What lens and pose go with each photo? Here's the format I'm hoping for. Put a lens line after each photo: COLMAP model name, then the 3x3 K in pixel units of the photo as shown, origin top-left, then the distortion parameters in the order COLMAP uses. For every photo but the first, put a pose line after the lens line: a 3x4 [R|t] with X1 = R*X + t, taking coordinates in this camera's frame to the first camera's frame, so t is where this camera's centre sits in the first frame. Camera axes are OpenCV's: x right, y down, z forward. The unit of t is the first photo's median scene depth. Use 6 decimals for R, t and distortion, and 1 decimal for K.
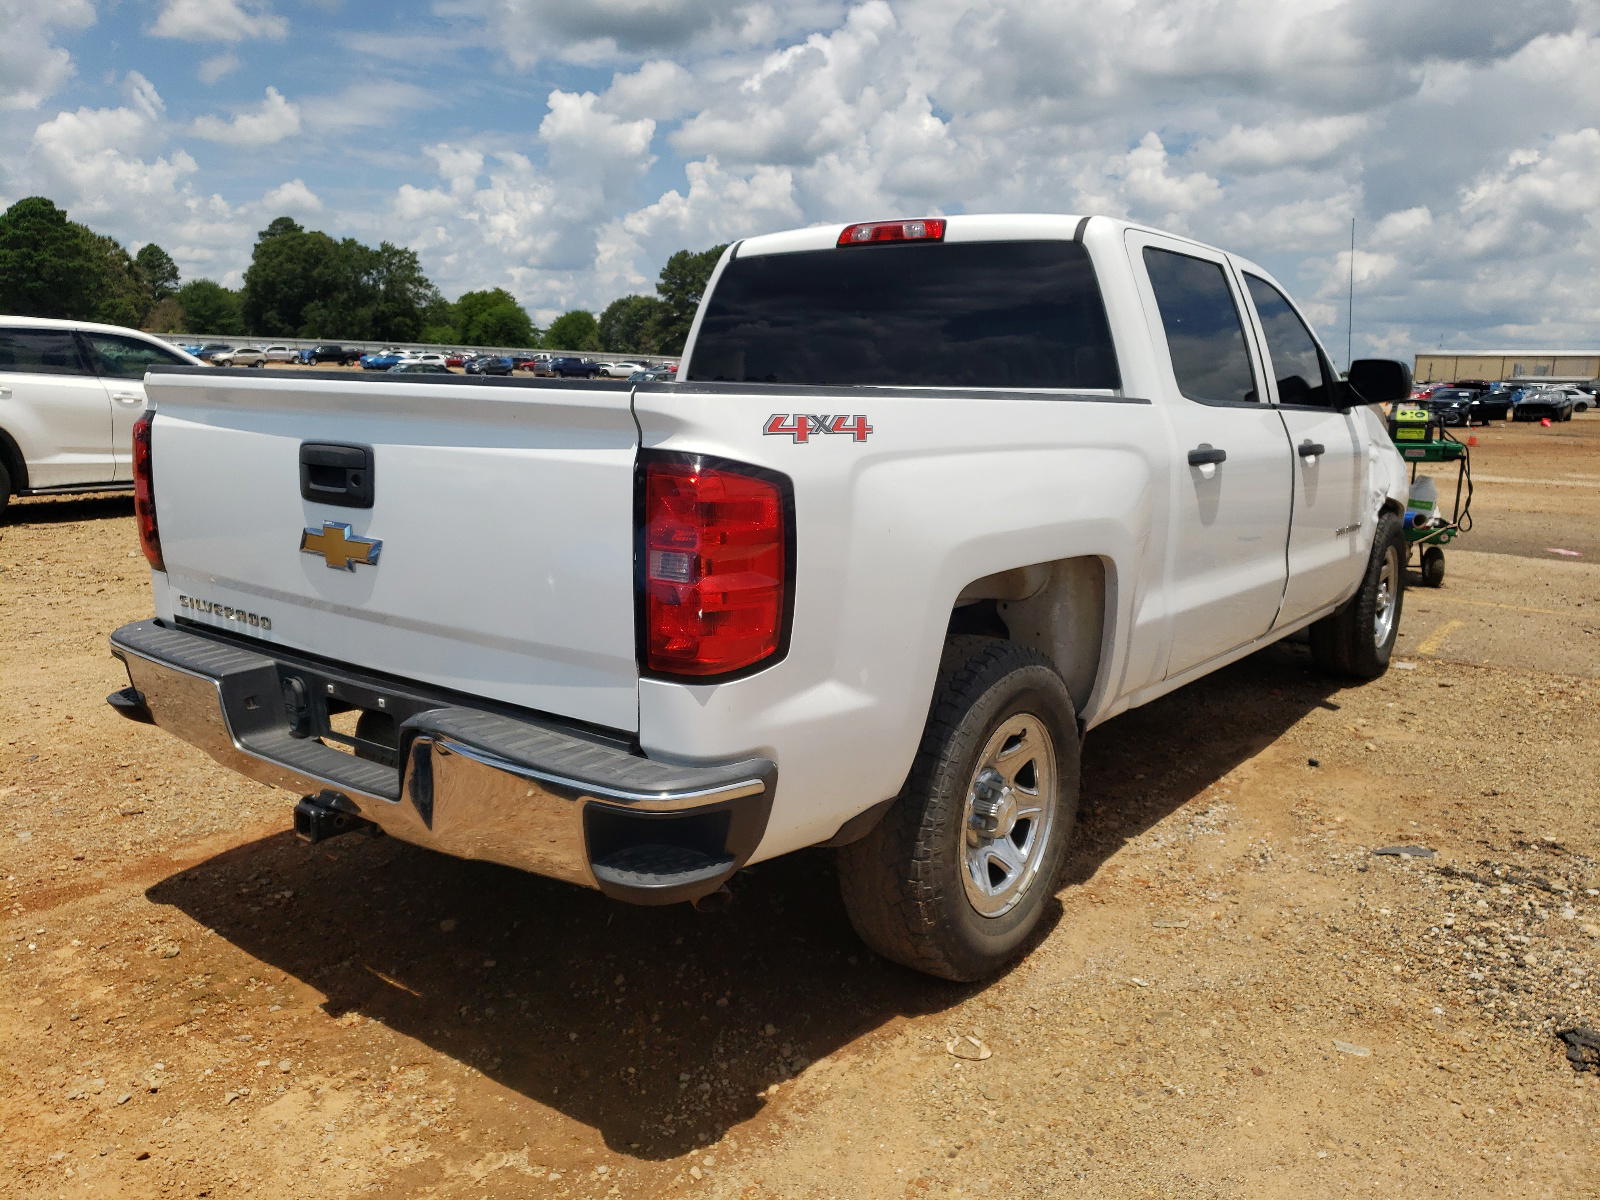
lens RADIAL K [[1220.5, 0, 800.8], [0, 1220.5, 530.0], [0, 0, 1]] dist [-0.077889, -0.001771]
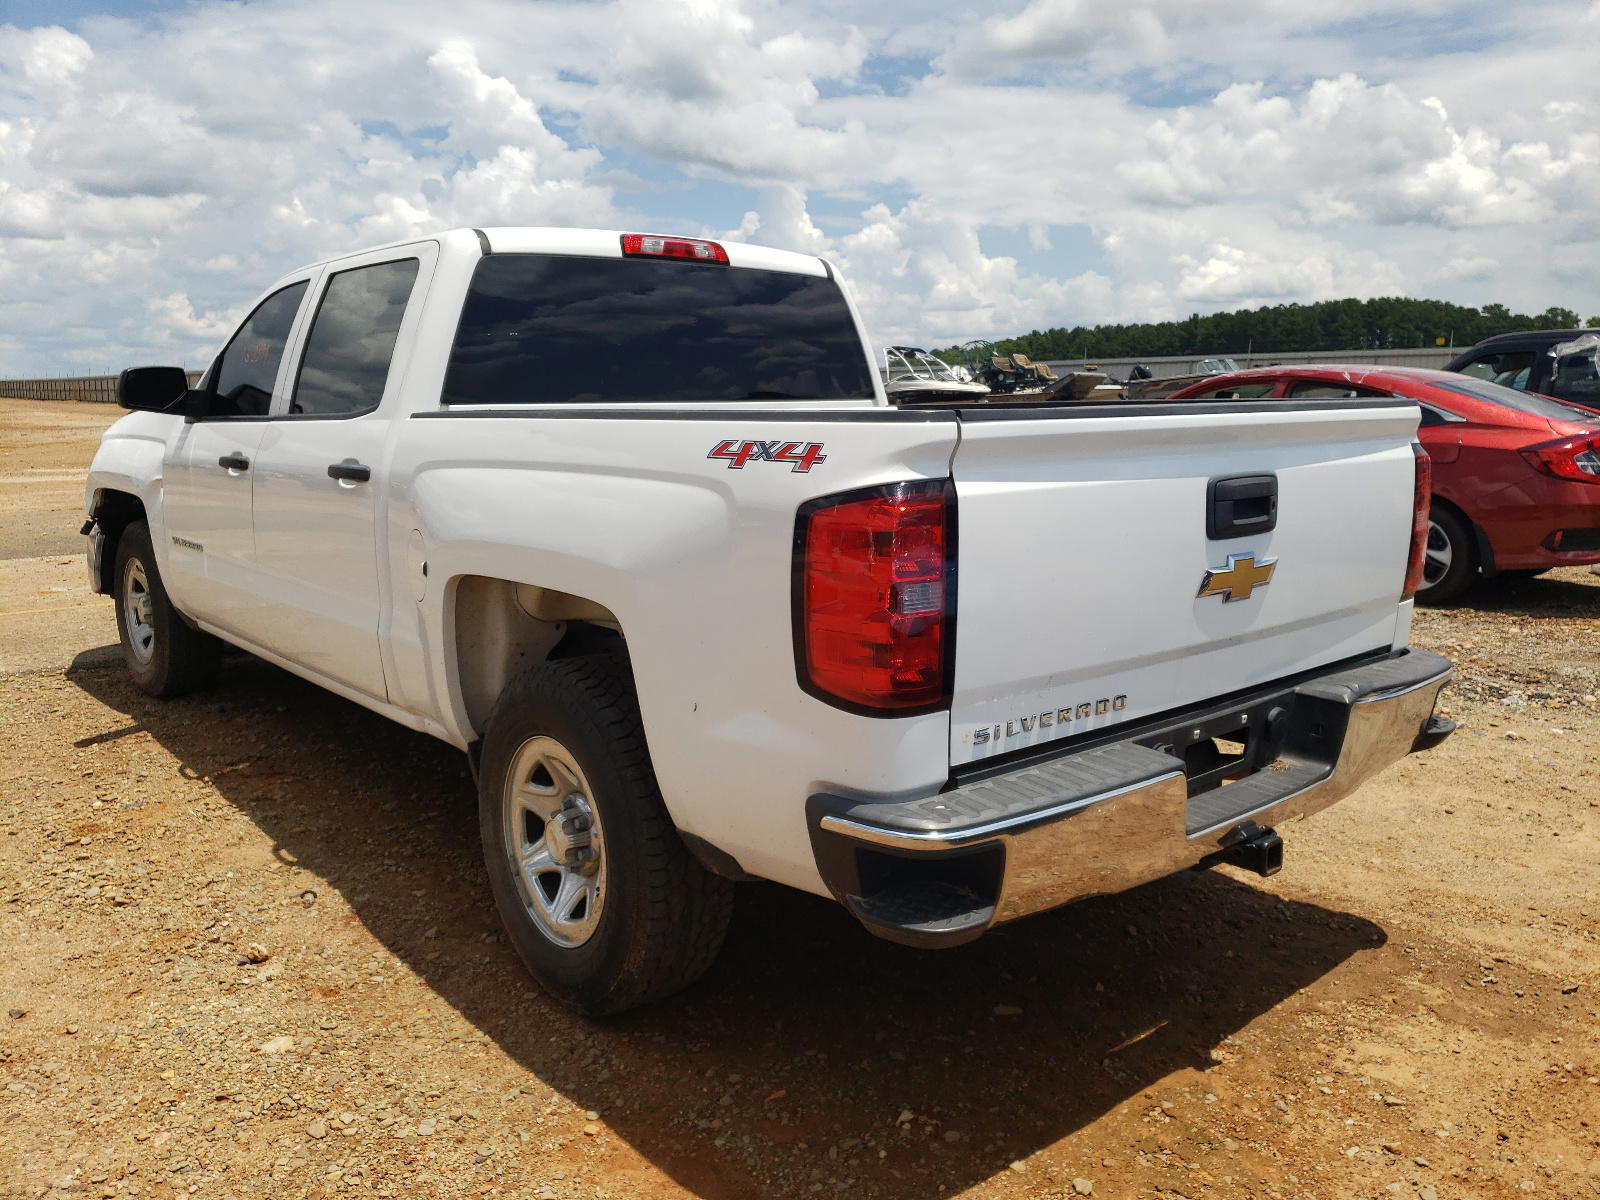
lens RADIAL K [[1299.4, 0, 852.0], [0, 1299.4, 600.0], [0, 0, 1]] dist [-0.031705, 0.085596]
pose [[0.223368, -0.165744, 0.960539, -1.345507], [0.128006, 0.981891, 0.139661, -0.144785], [-0.966292, 0.091759, 0.240539, 0.948378]]
